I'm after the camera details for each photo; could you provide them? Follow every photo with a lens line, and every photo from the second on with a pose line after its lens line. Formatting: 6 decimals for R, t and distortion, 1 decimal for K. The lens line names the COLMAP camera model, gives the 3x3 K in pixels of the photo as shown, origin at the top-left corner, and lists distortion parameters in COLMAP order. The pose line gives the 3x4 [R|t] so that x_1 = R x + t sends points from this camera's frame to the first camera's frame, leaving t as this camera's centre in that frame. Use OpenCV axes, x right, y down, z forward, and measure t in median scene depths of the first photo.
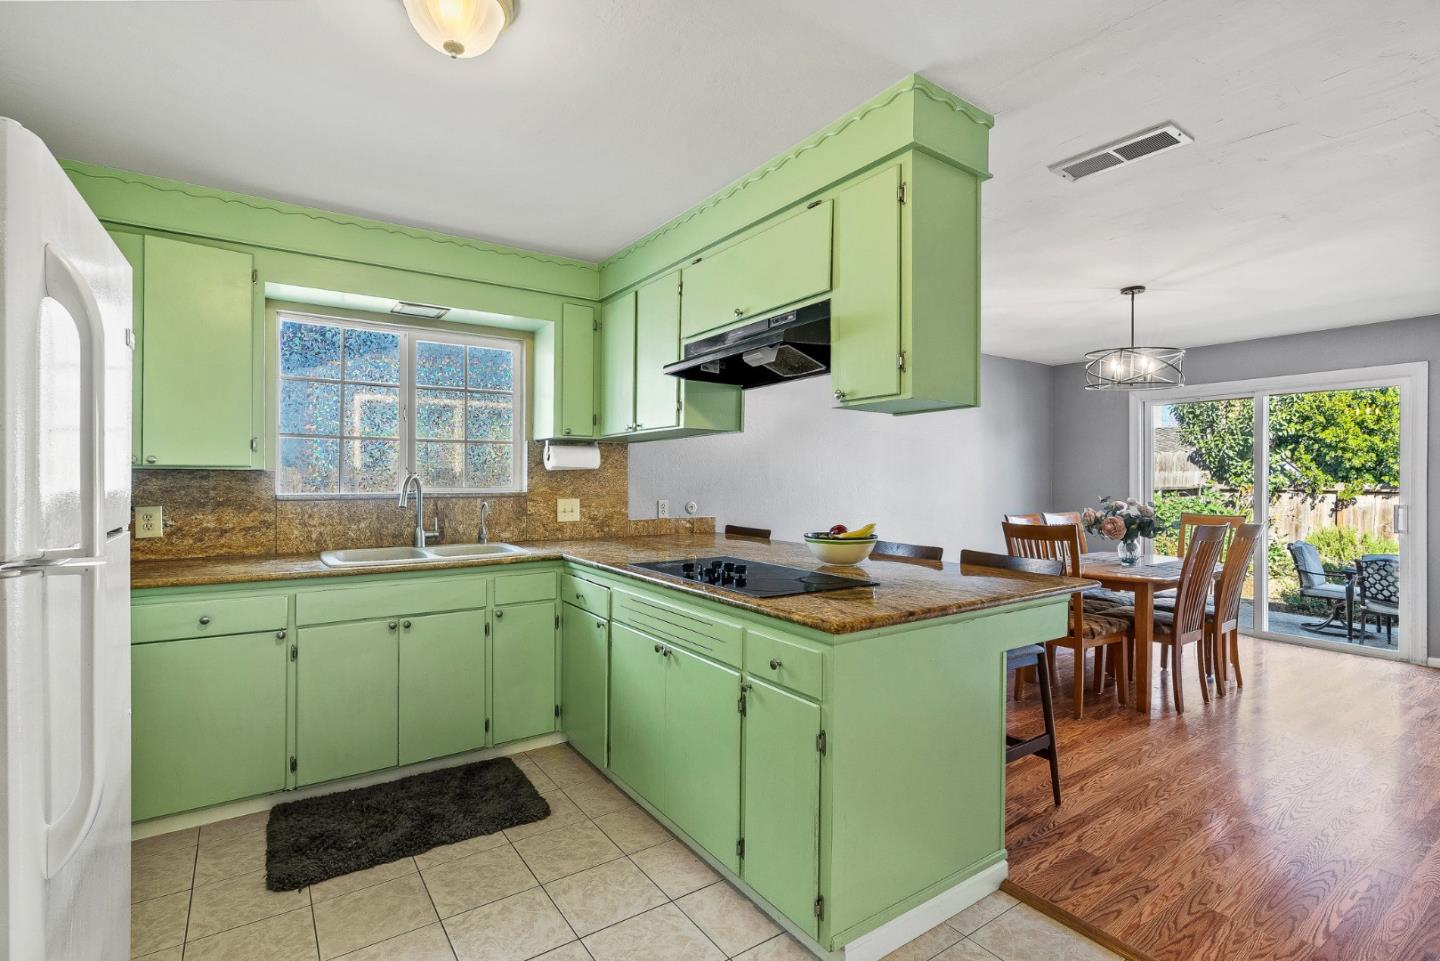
lens RADIAL K [[673.3, 0, 719.0], [0, 673.3, 470.9], [0, 0, 1]] dist [-0.001953, 0.000077]
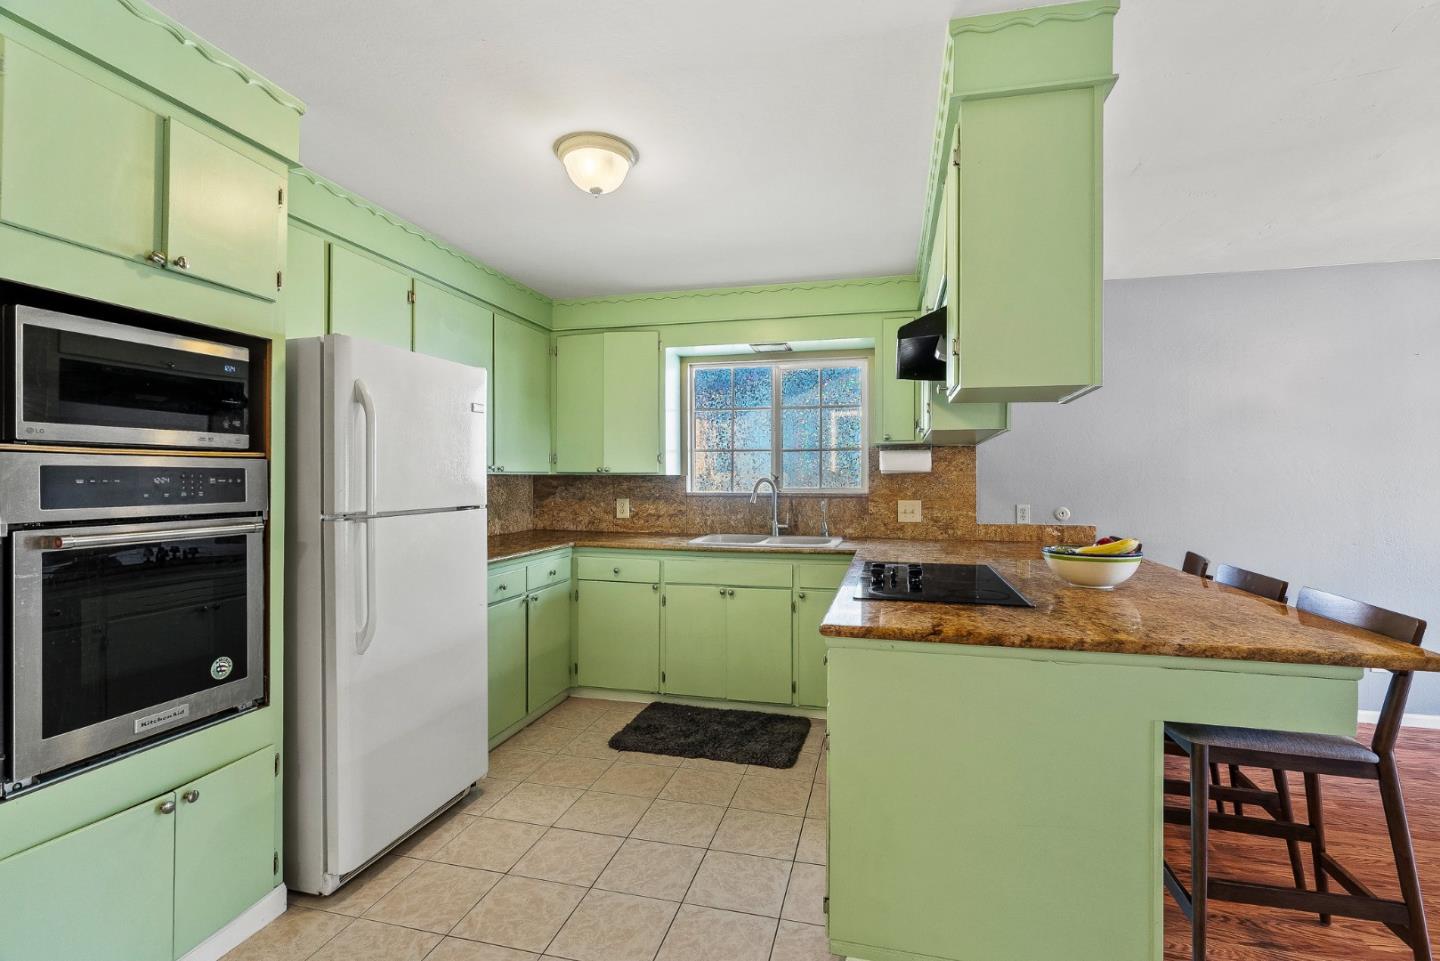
lens RADIAL K [[652.7, 0, 719.2], [0, 652.7, 474.0], [0, 0, 1]] dist [-0.002496, -0.000370]
pose [[0.664873, -0.008383, -0.746909, 0.430043], [0.008288, 0.999958, -0.003845, 0.001913], [0.746910, -0.003635, 0.664915, 0.127314]]
